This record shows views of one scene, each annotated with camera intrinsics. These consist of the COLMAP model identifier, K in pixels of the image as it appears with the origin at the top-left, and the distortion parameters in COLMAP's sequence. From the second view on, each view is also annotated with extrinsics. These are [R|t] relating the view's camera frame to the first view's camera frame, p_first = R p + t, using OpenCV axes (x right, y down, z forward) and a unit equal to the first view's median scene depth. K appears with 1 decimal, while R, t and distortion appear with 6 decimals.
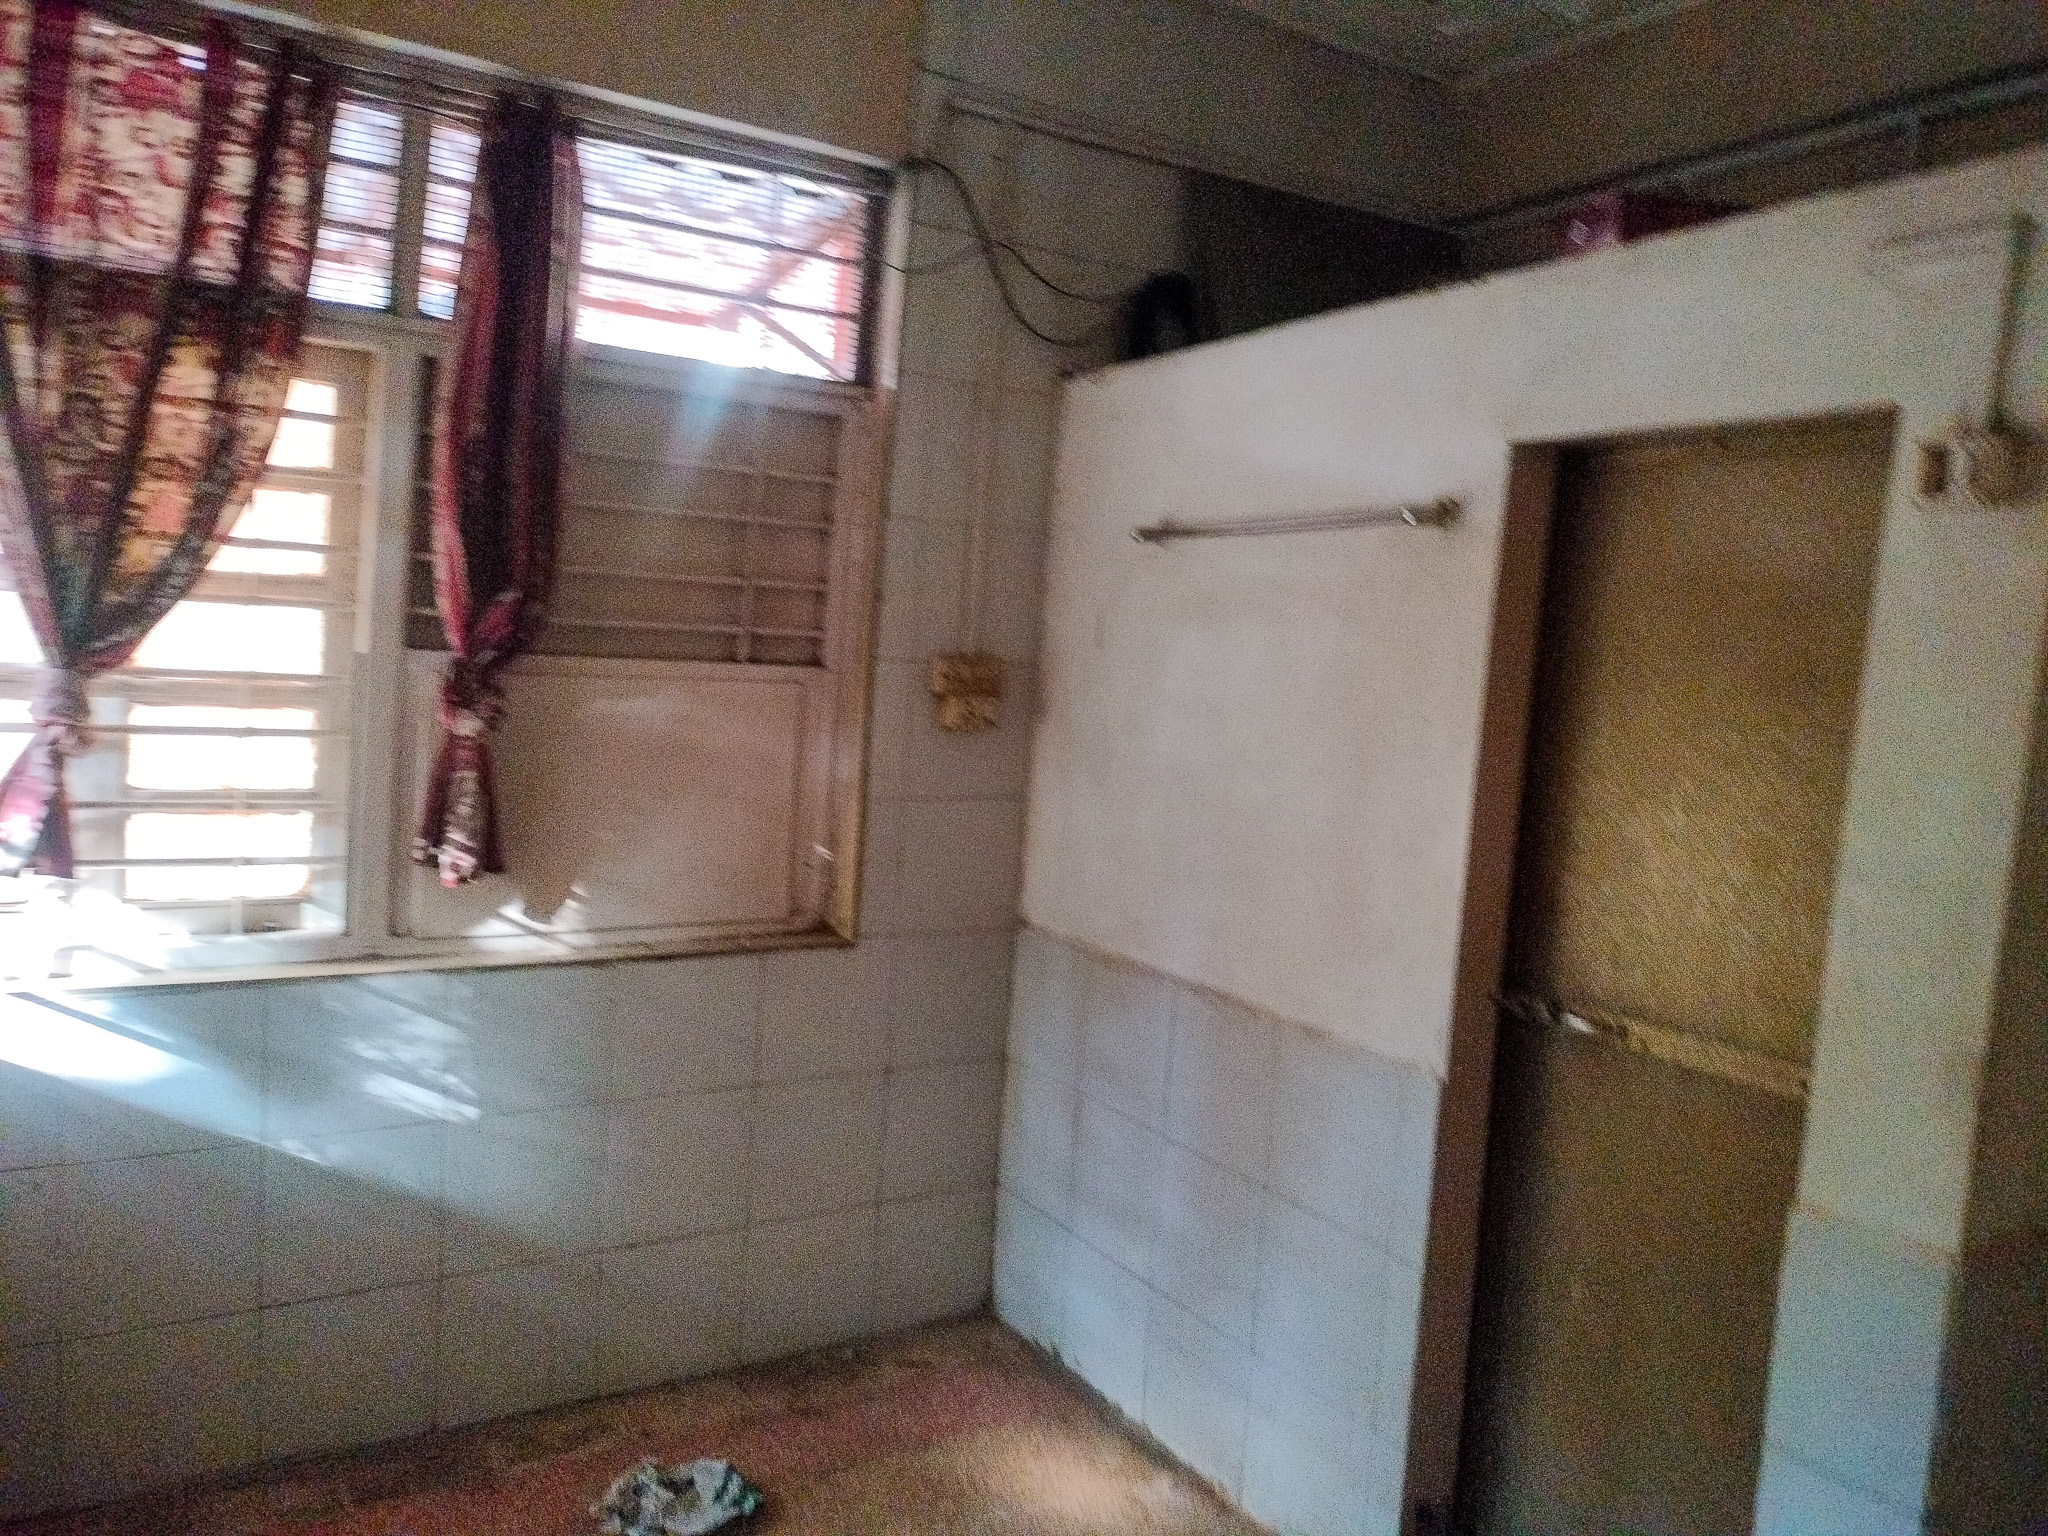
lens RADIAL K [[1502.8, 0, 1024.0], [0, 1502.8, 768.0], [0, 0, 1]] dist [0.098036, -0.165381]
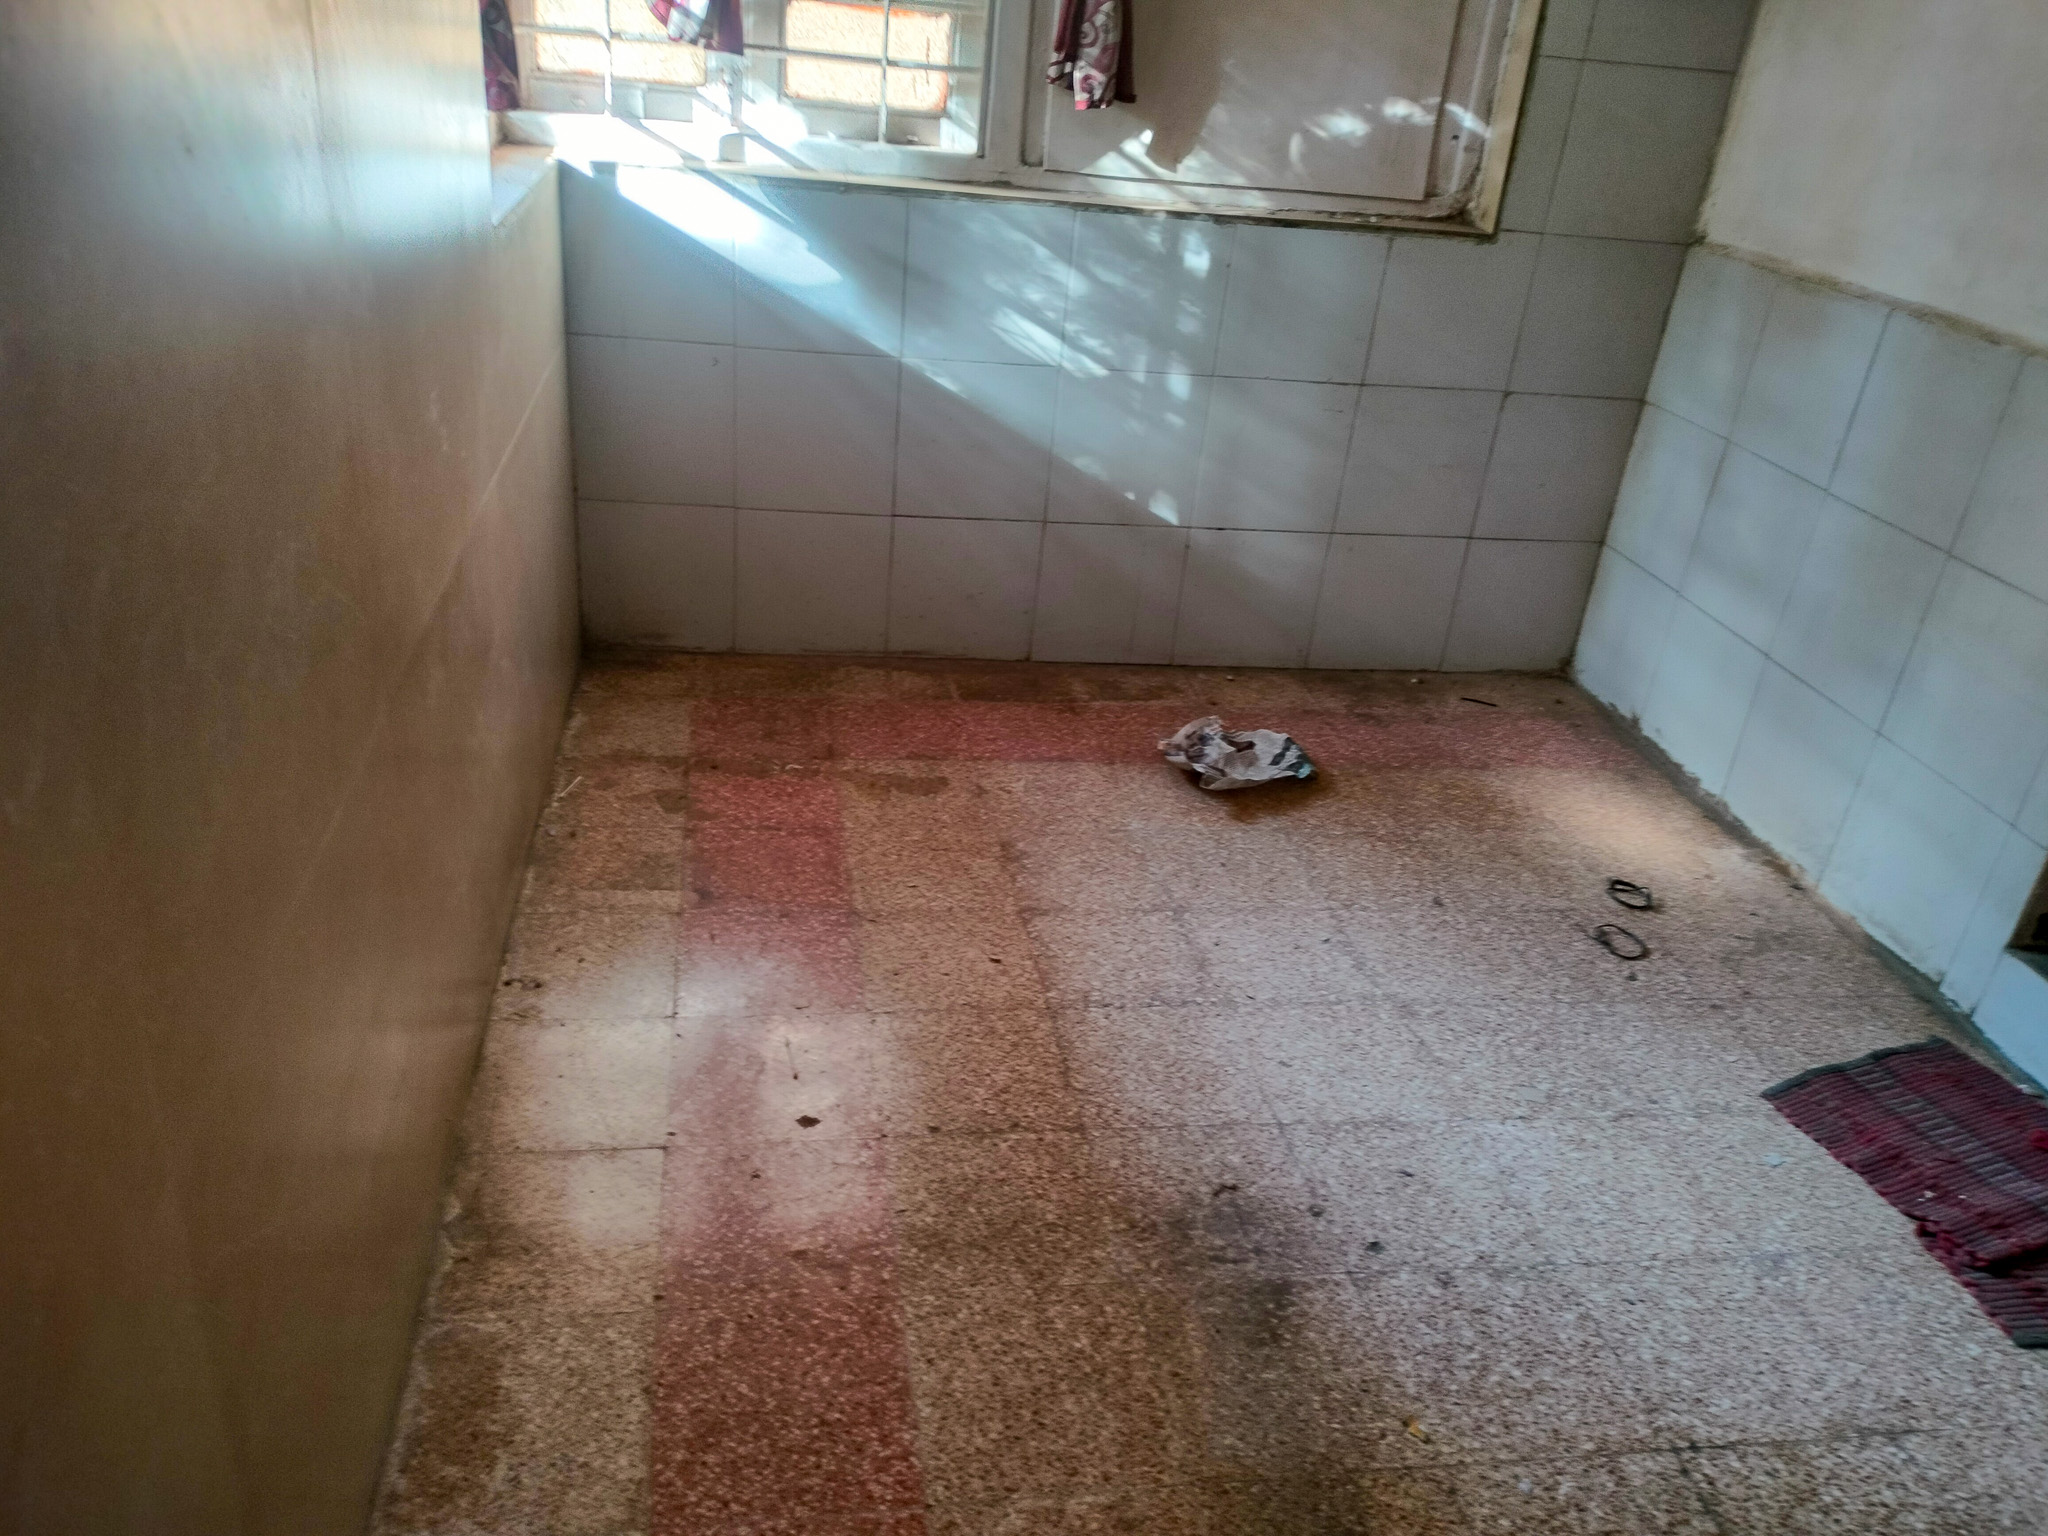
lens RADIAL K [[1502.8, 0, 1024.0], [0, 1502.8, 768.0], [0, 0, 1]] dist [0.098036, -0.165381]
pose [[0.925787, 0.187195, -0.328444, -0.016638], [-0.062044, 0.932252, 0.356451, 0.110663], [0.372919, -0.309620, 0.874681, 0.018887]]
